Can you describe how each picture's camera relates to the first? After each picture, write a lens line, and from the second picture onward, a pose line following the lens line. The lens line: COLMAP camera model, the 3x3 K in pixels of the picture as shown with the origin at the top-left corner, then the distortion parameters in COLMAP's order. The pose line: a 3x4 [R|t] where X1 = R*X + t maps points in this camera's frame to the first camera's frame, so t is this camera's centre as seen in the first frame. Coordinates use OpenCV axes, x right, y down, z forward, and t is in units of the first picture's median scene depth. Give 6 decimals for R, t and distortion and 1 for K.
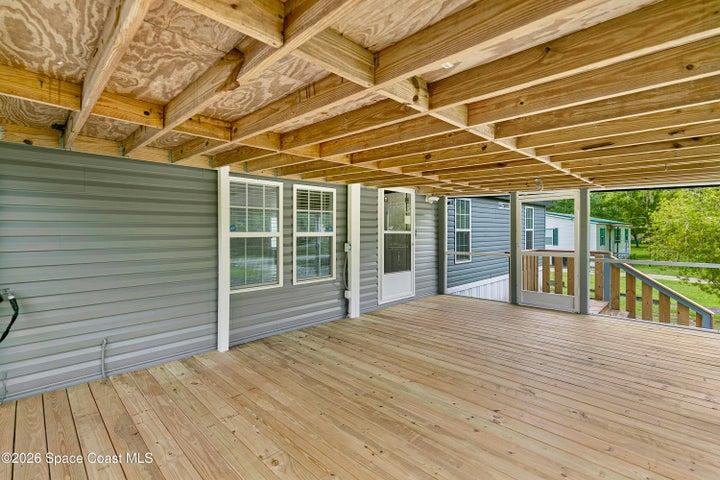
lens RADIAL K [[328.4, 0, 356.3], [0, 328.4, 231.7], [0, 0, 1]] dist [0.002496, 0.000392]
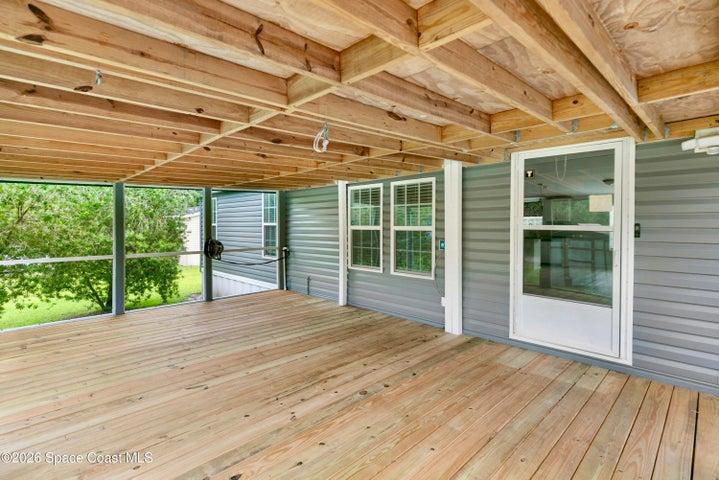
lens RADIAL K [[330.9, 0, 366.2], [0, 330.9, 228.0], [0, 0, 1]] dist [0.003277, -0.000290]
pose [[0.039782, 0.010265, -0.999156, 0.920232], [-0.002991, 0.999944, 0.010154, -0.003754], [0.999204, 0.002585, 0.039810, 0.885610]]
